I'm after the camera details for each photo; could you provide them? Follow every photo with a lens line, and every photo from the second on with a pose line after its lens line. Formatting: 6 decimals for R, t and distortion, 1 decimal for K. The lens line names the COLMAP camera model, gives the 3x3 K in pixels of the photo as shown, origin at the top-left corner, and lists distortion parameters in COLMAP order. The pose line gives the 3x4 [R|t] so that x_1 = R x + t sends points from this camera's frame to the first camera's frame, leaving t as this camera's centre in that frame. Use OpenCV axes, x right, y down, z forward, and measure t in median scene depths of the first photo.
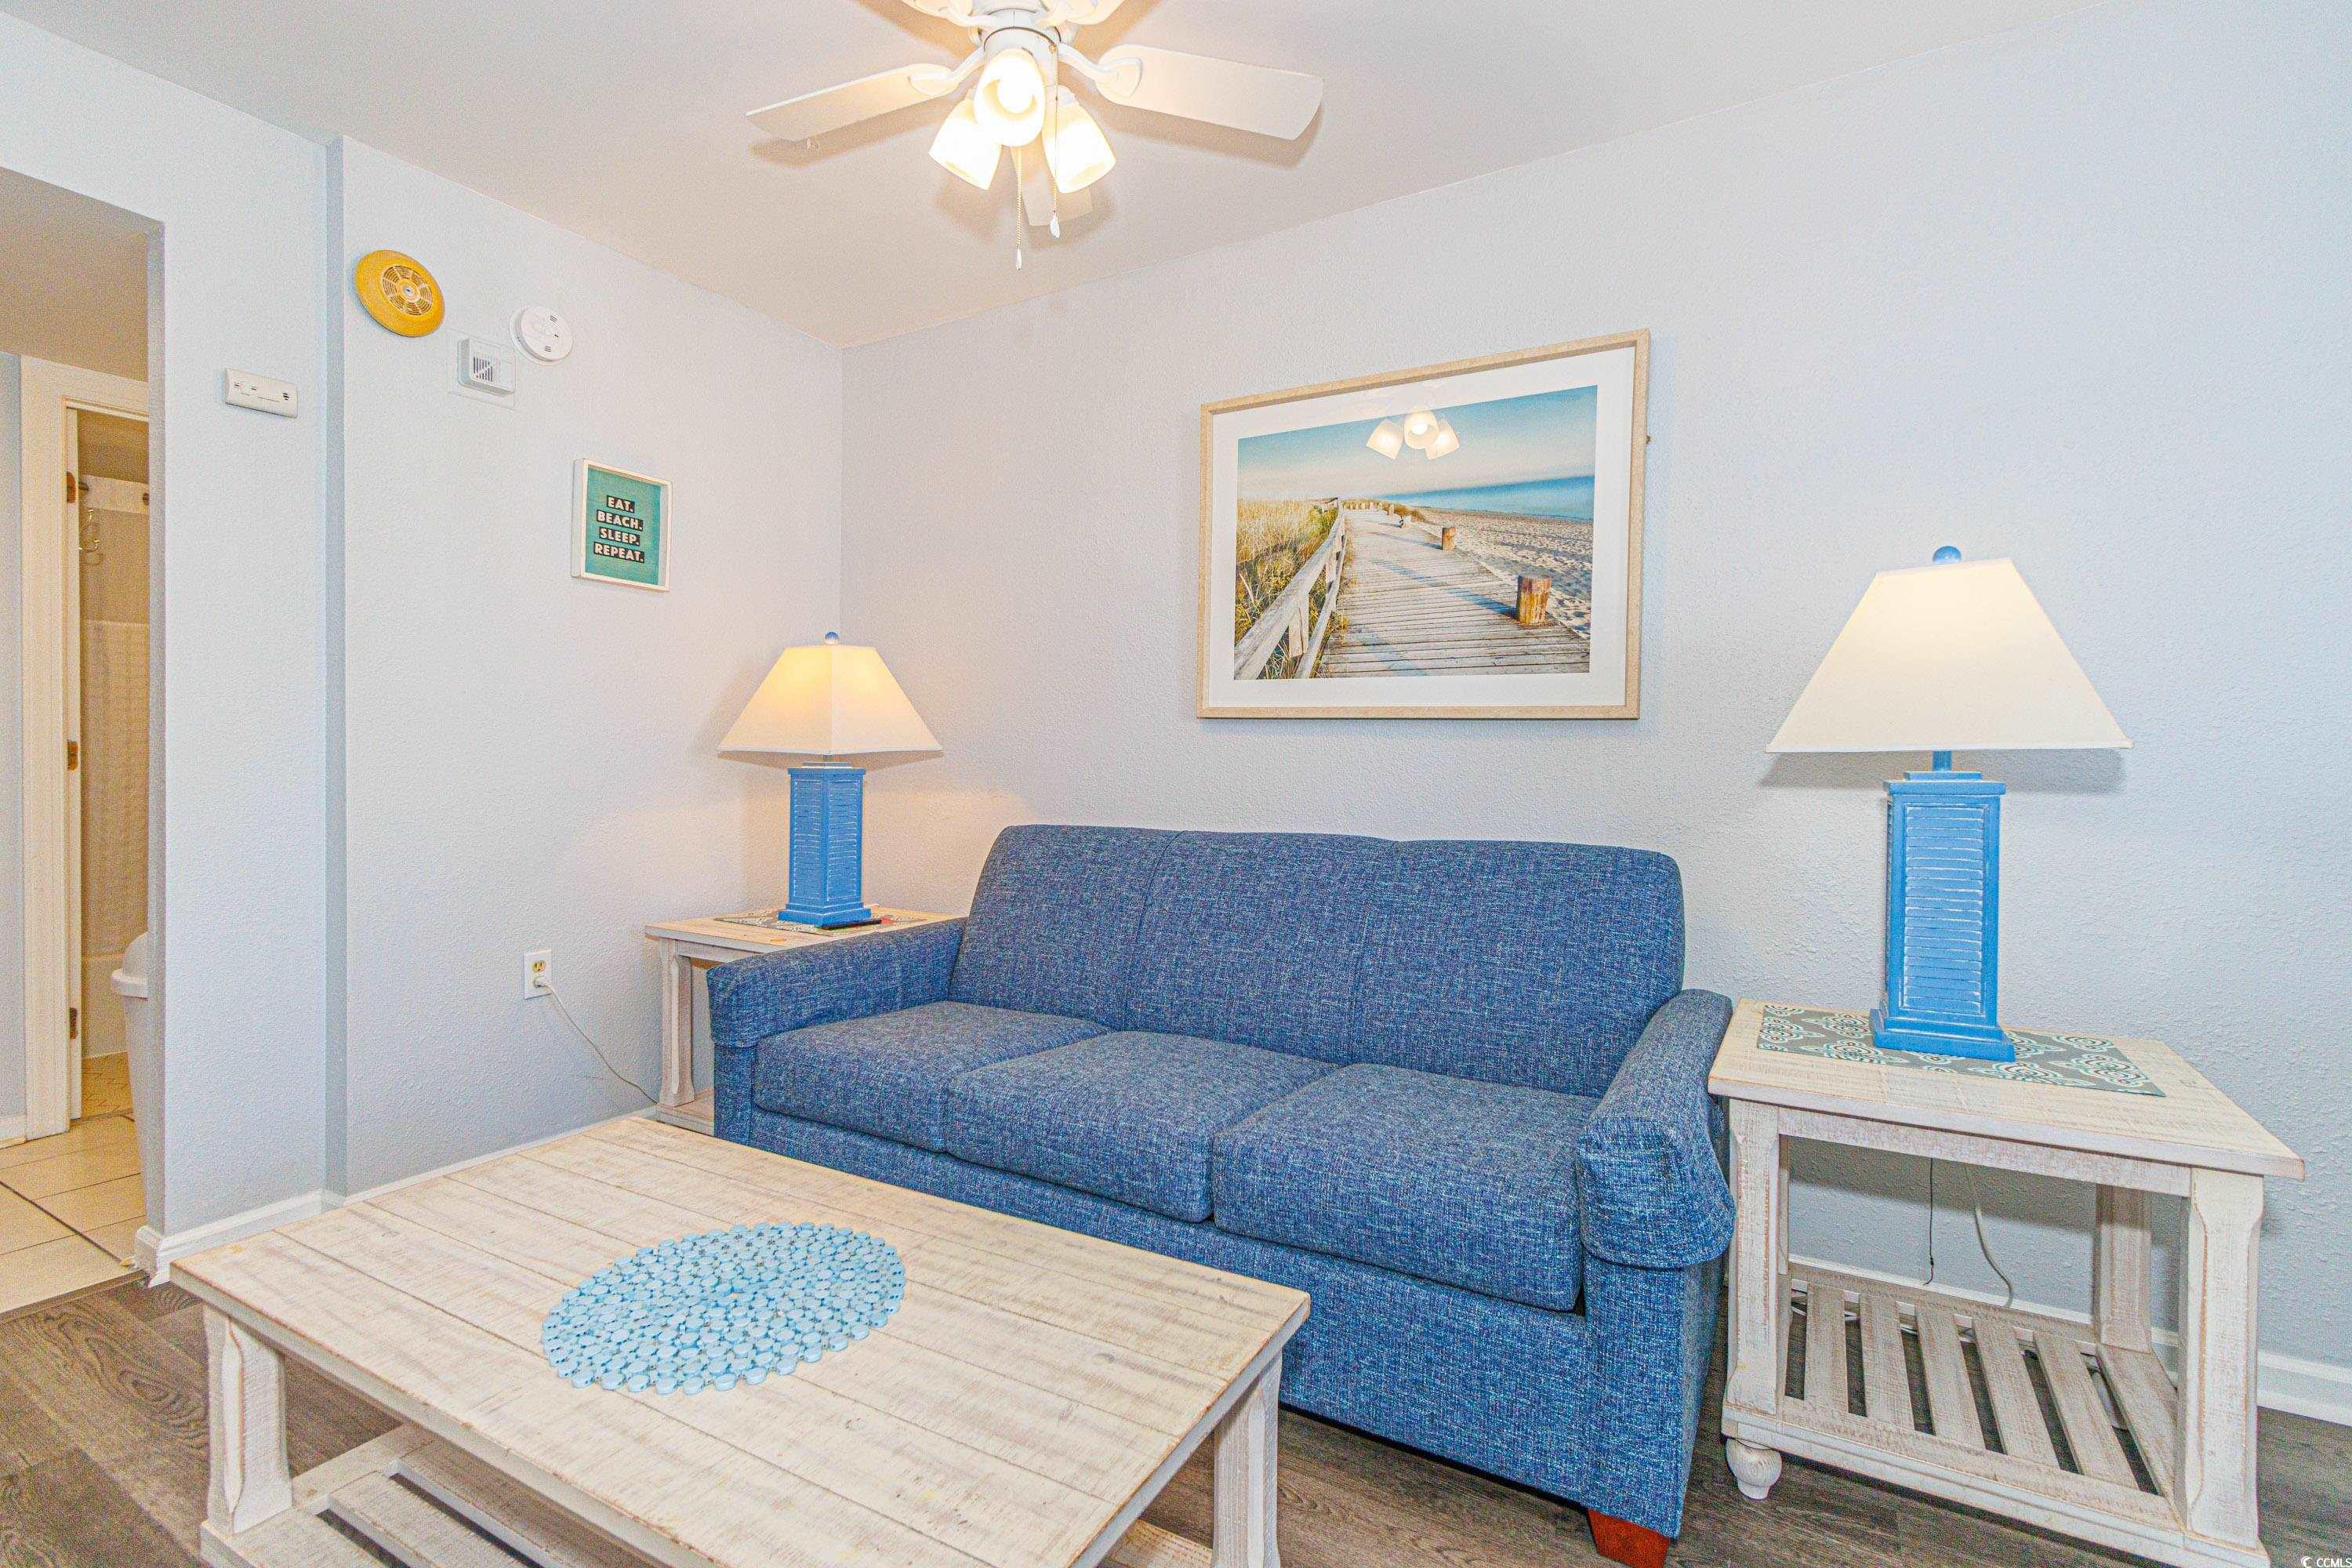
lens RADIAL K [[1082.5, 0, 1166.5], [0, 1082.5, 779.0], [0, 0, 1]] dist [-0.000532, 0.002750]
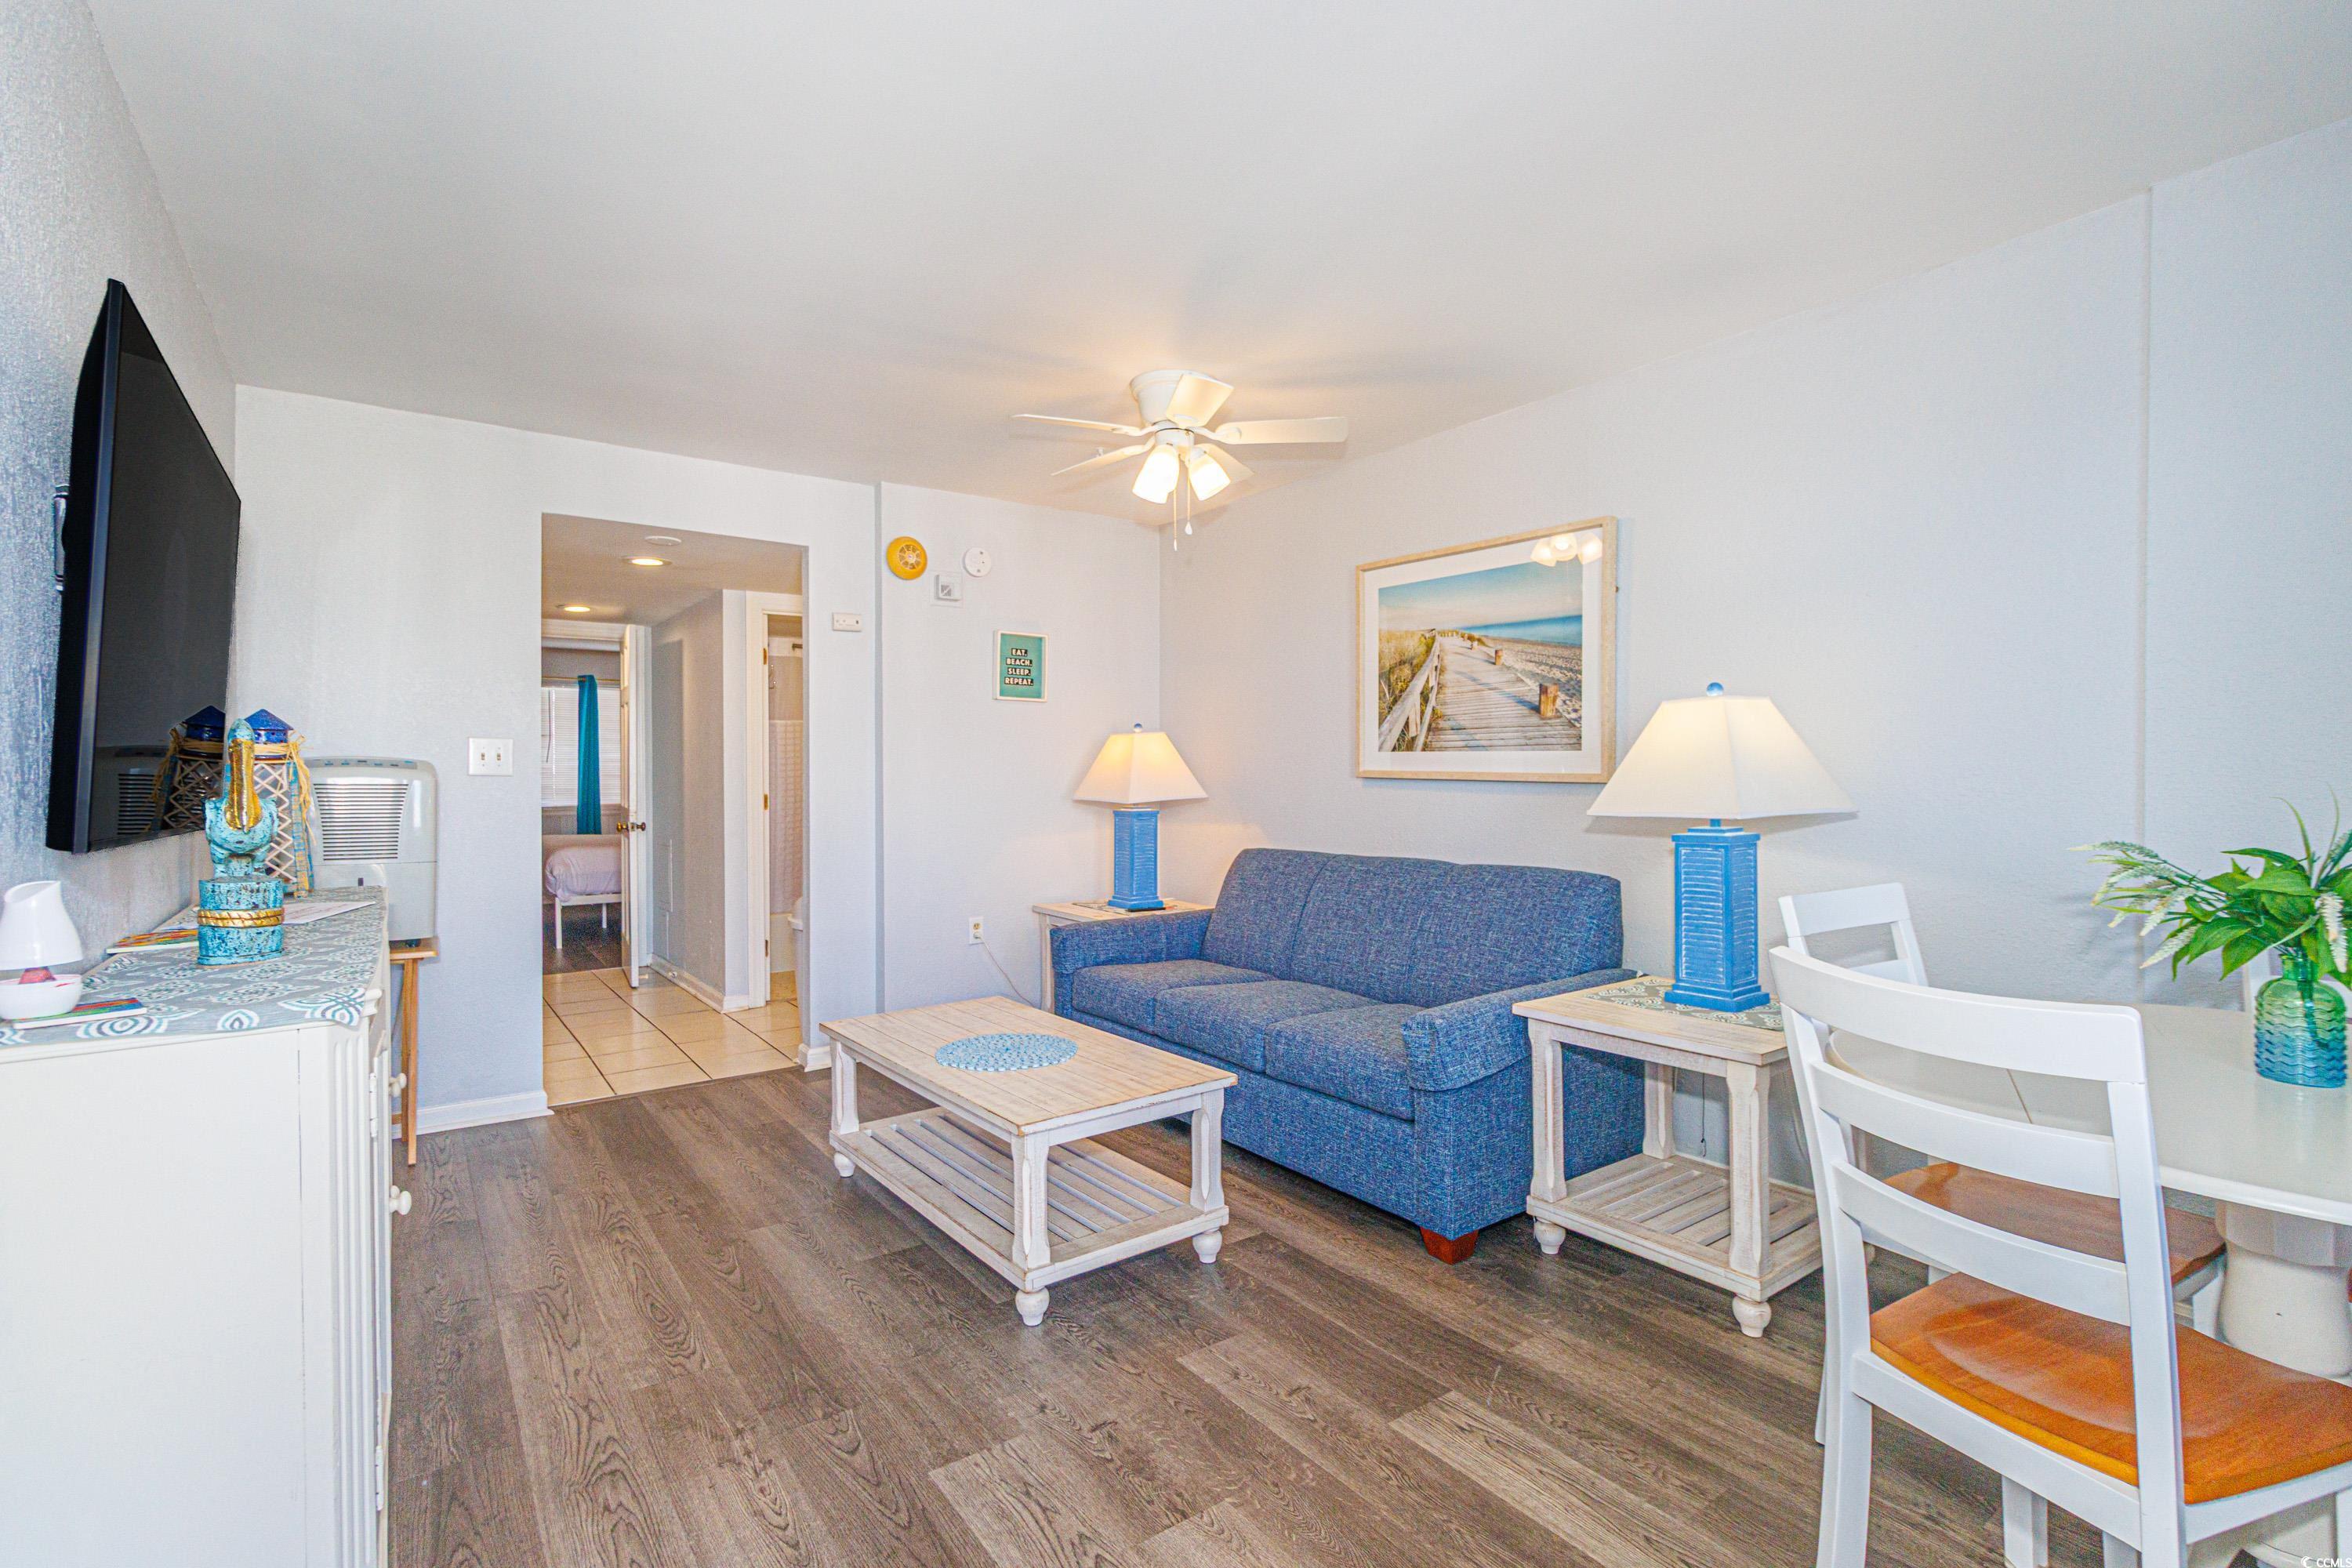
lens RADIAL K [[1082.5, 0, 1170.5], [0, 1082.5, 778.7], [0, 0, 1]] dist [-0.000532, 0.002750]
pose [[0.918524, -0.010556, -0.395224, 0.436121], [0.006488, 0.999911, -0.011628, -0.045354], [0.395311, 0.008117, 0.918511, -0.521500]]
